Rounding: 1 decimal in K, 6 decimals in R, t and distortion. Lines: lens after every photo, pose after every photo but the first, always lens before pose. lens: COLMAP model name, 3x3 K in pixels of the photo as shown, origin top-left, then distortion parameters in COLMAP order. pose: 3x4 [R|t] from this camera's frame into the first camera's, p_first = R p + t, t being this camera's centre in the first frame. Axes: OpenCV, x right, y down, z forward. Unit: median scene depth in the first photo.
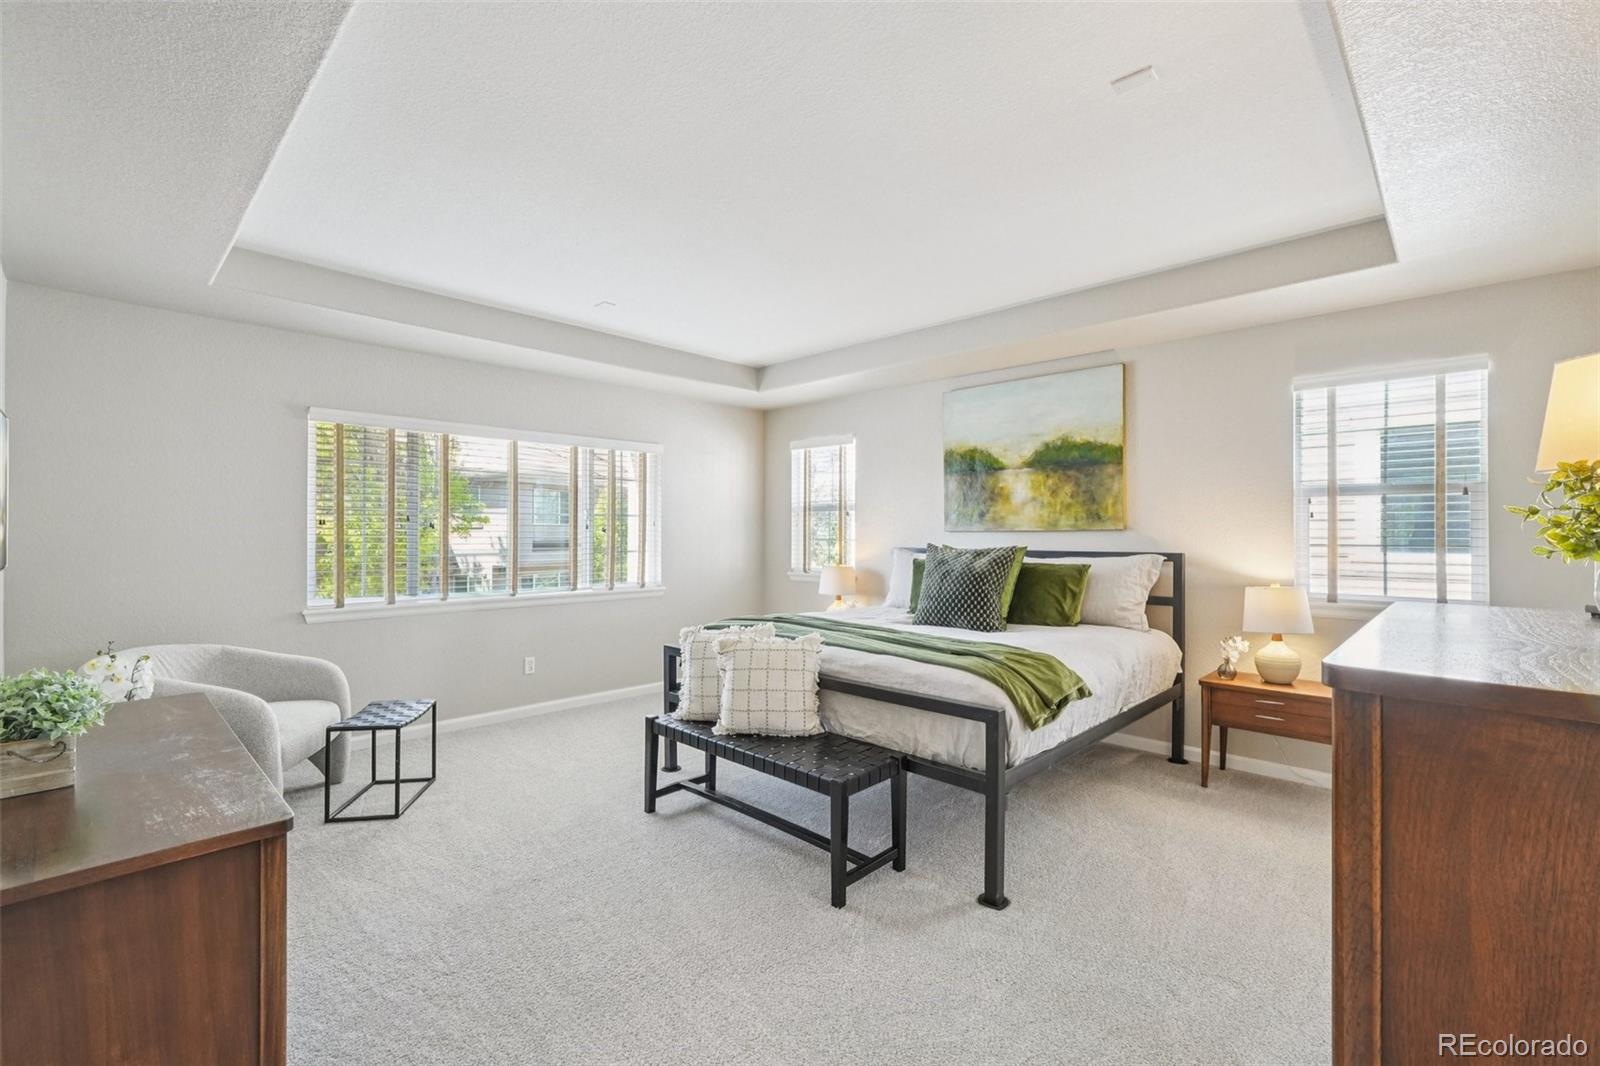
lens RADIAL K [[694.0, 0, 800.0], [0, 694.0, 533.0], [0, 0, 1]] dist [0.014081, 0.000101]
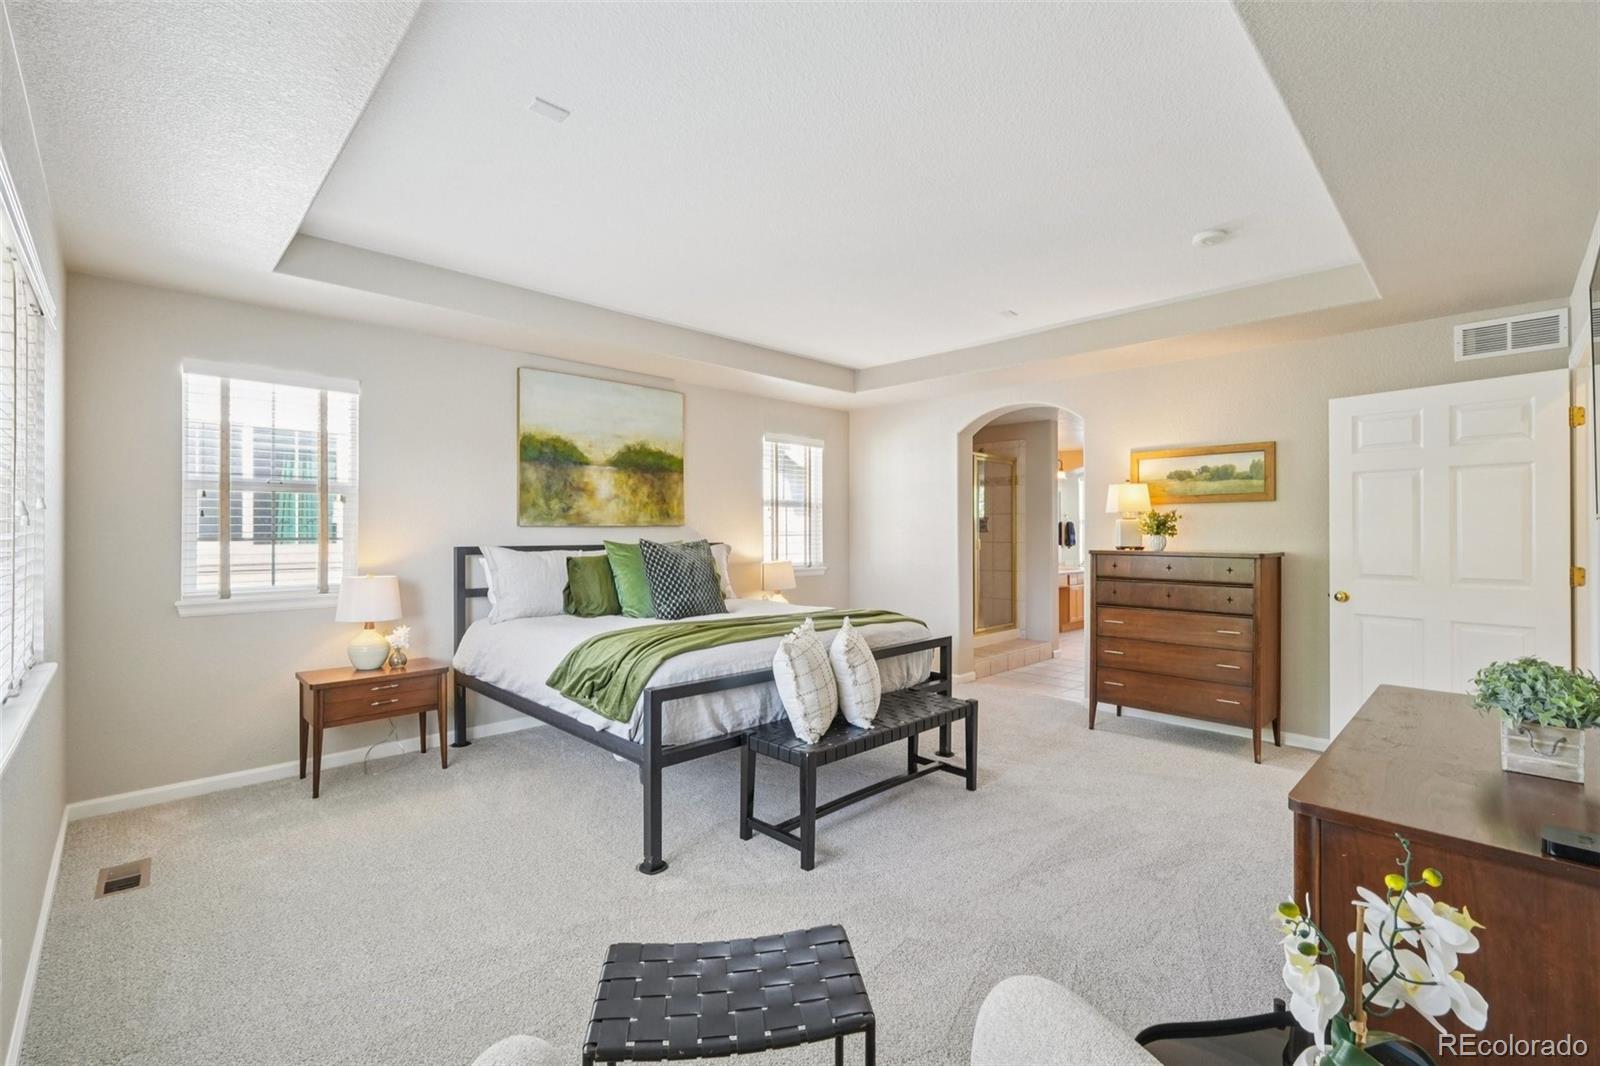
lens RADIAL K [[691.0, 0, 800.0], [0, 691.0, 533.0], [0, 0, 1]] dist [-0.002723, -0.000124]
pose [[0.043323, -0.006628, 0.999039, -0.724777], [-0.001648, 0.999976, 0.006705, -0.000013], [-0.999060, -0.001937, 0.043311, 0.683627]]
